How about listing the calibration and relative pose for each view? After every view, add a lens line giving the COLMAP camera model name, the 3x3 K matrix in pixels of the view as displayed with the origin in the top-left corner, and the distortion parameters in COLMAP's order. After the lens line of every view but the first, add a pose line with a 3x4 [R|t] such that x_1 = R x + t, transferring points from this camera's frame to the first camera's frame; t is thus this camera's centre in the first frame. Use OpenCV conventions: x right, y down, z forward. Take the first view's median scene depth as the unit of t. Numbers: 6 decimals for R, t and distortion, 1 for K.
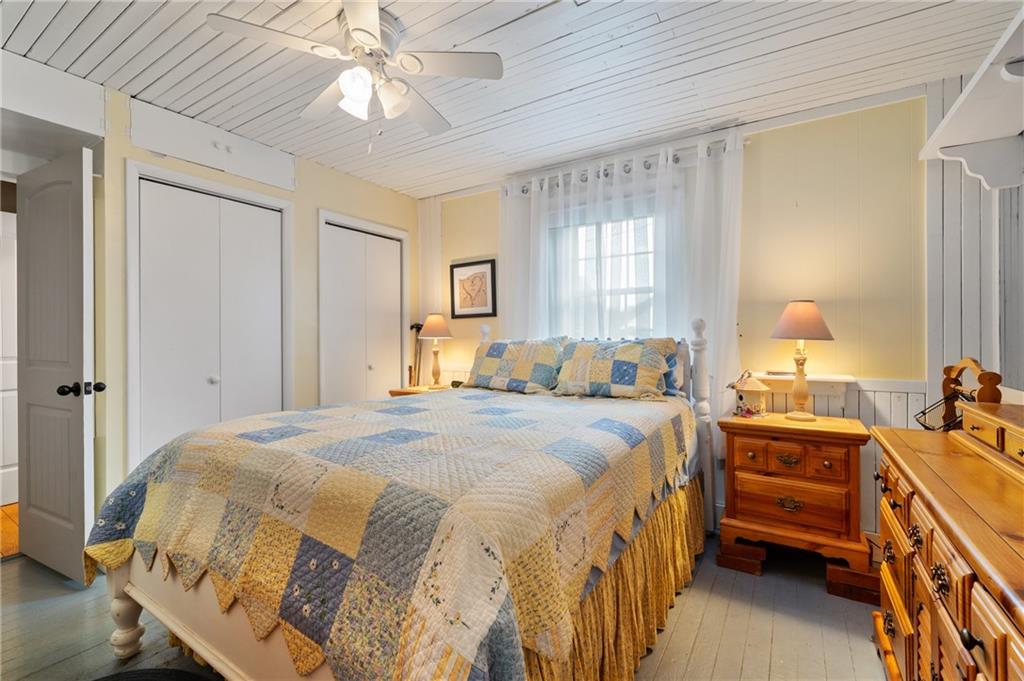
lens RADIAL K [[443.0, 0, 515.8], [0, 443.0, 335.4], [0, 0, 1]] dist [0.000541, -0.000029]
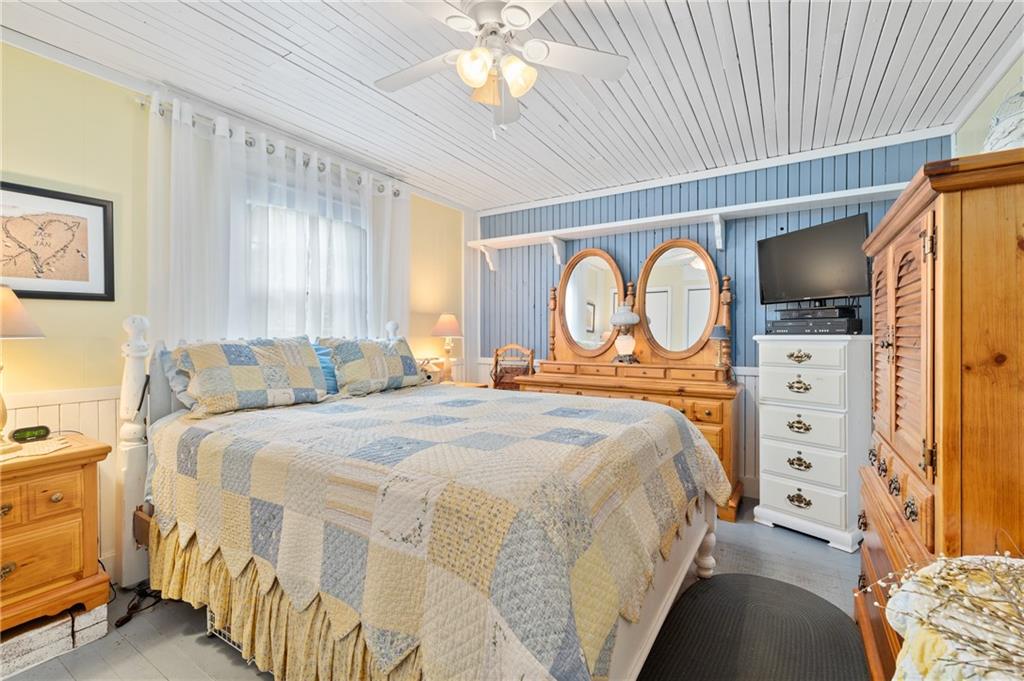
lens RADIAL K [[443.0, 0, 515.3], [0, 443.0, 338.4], [0, 0, 1]] dist [0.000541, -0.000029]
pose [[-0.007066, -0.010564, 0.999919, -0.803456], [-0.006161, 0.999926, 0.010520, -0.003758], [-0.999956, -0.006087, -0.007131, 0.603151]]
